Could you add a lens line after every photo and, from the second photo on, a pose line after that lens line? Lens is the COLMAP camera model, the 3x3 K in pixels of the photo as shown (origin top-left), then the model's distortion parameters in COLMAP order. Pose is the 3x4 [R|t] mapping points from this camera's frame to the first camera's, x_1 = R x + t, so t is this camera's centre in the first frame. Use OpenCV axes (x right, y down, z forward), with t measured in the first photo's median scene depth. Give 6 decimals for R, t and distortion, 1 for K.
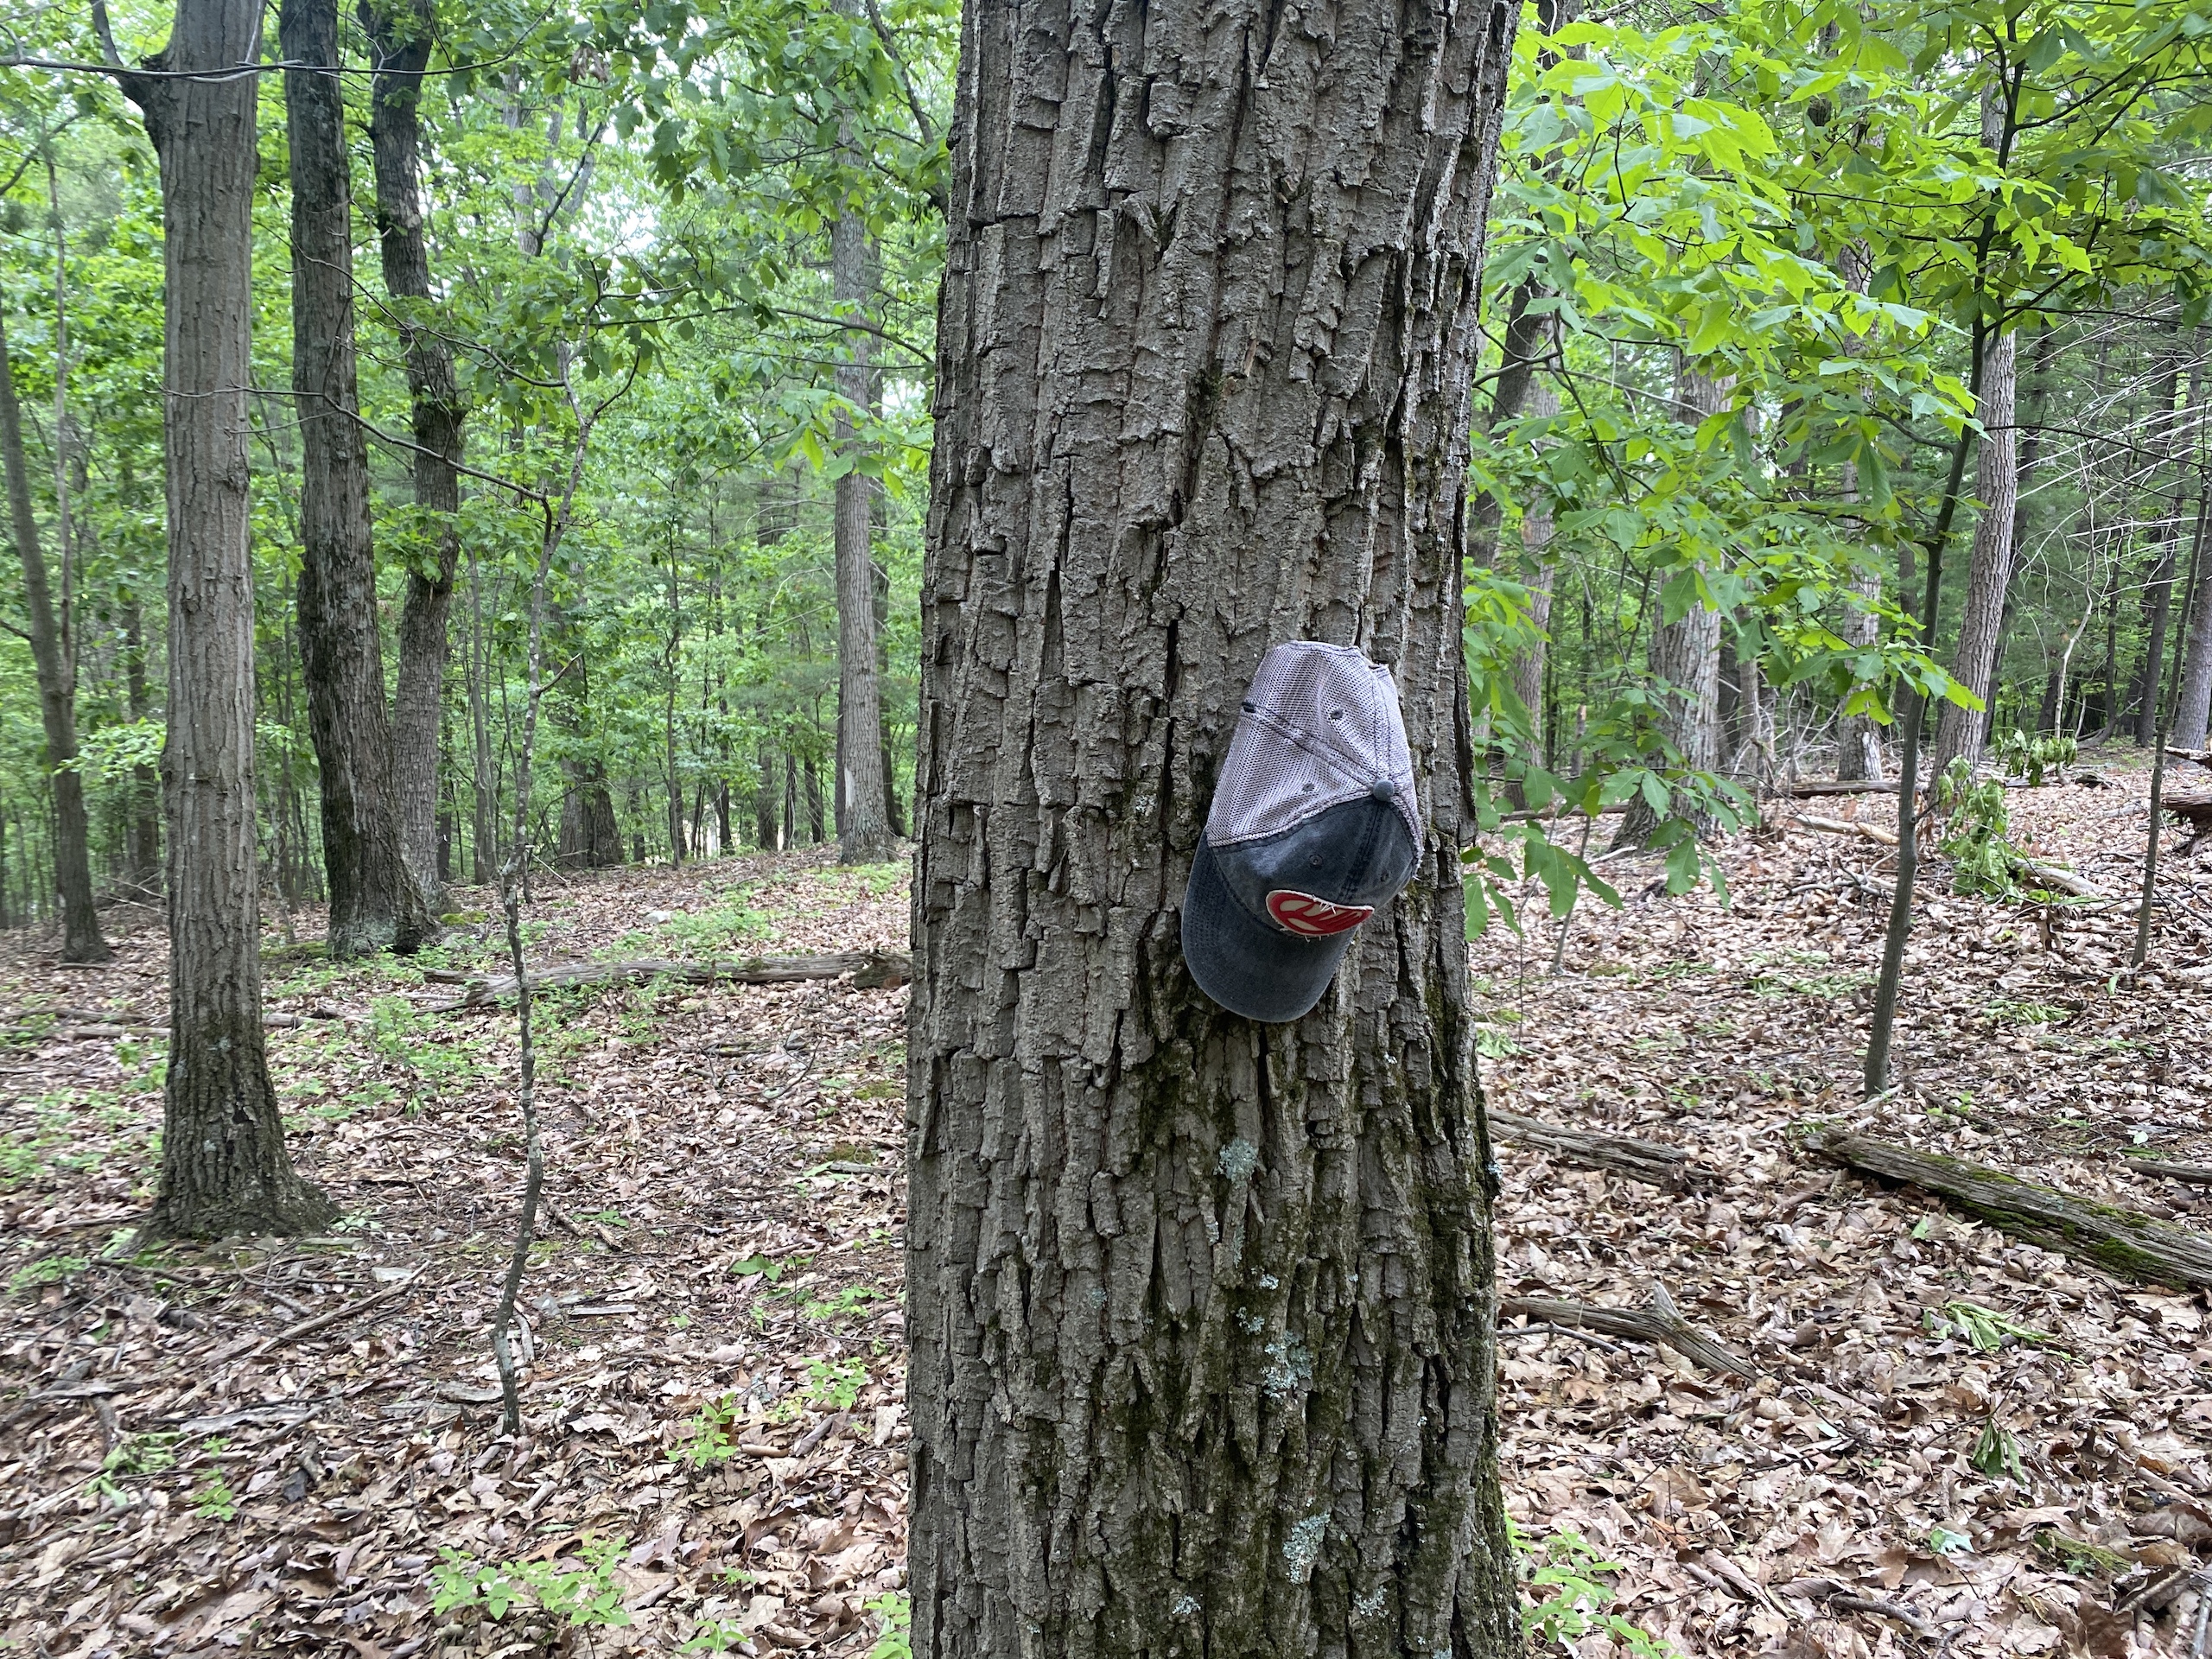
lens RADIAL K [[1563.7, 0, 1180.0], [0, 1563.7, 731.6], [0, 0, 1]] dist [0.051407, -0.039324]
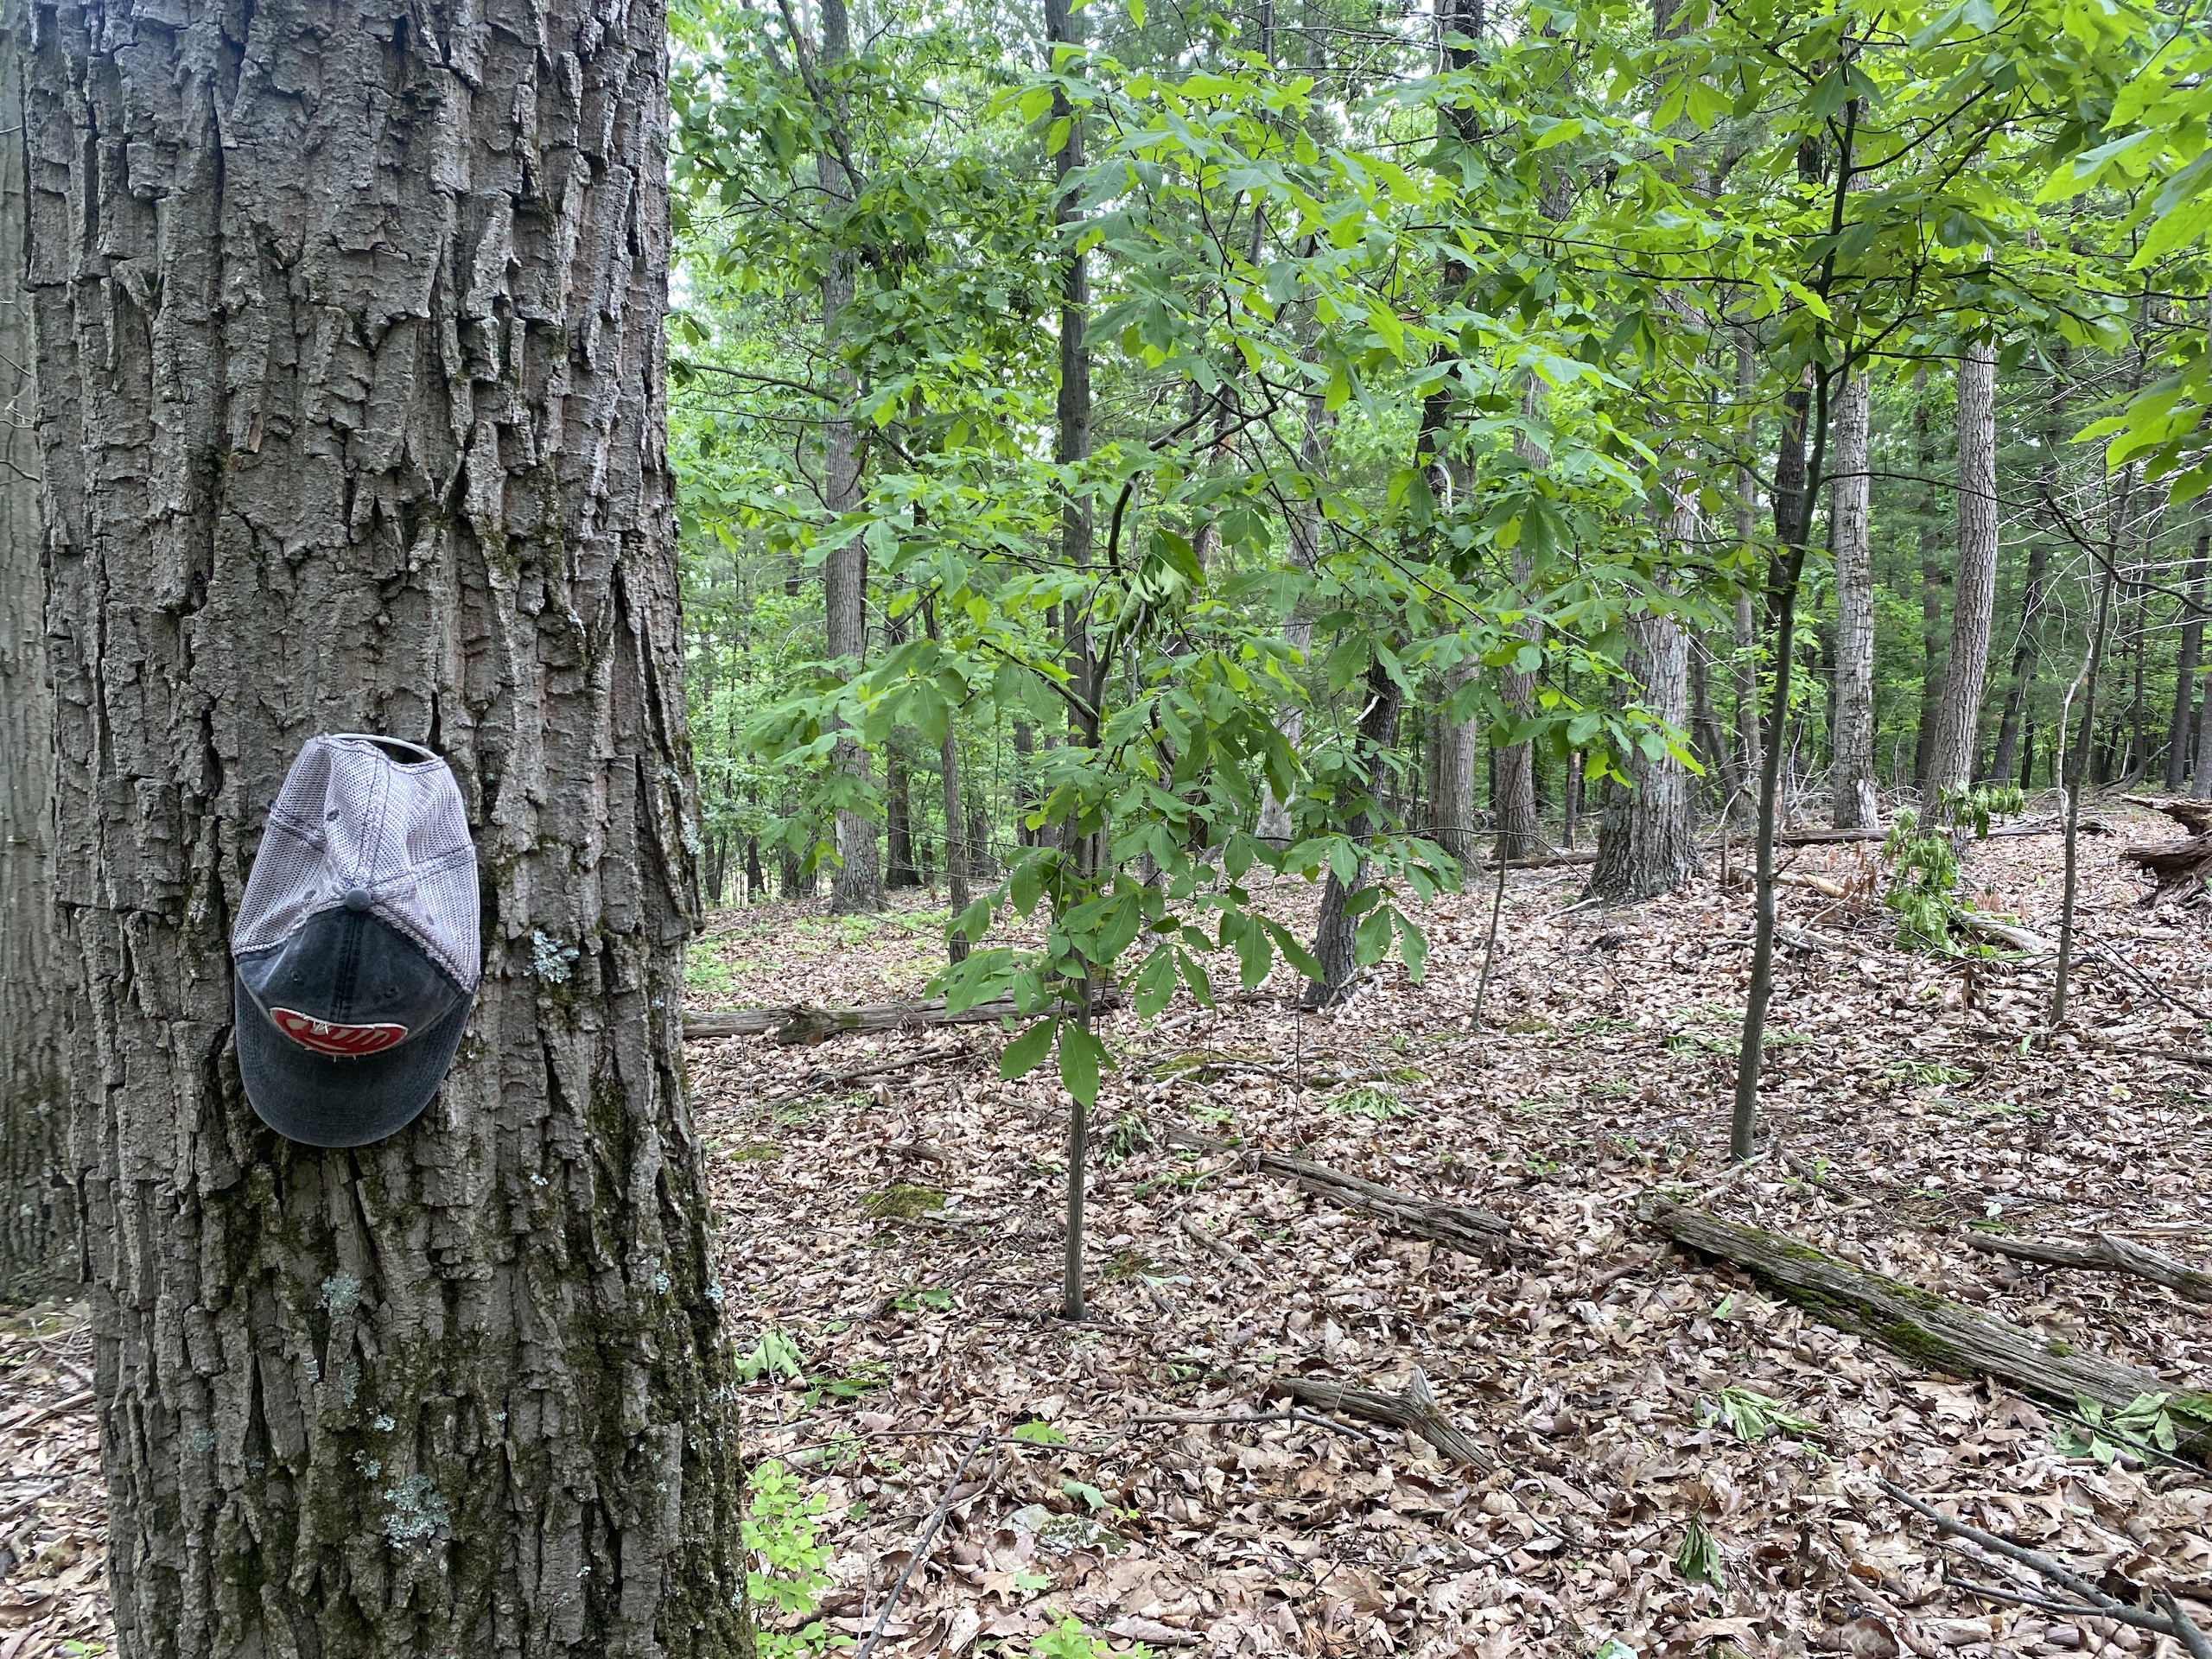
lens RADIAL K [[1563.7, 0, 1180.0], [0, 1563.7, 731.6], [0, 0, 1]] dist [0.051407, -0.039324]
pose [[0.999493, -0.004697, -0.031479, 0.193691], [0.003779, 0.999567, -0.029165, -0.009542], [0.031603, 0.029032, 0.999079, 0.024738]]
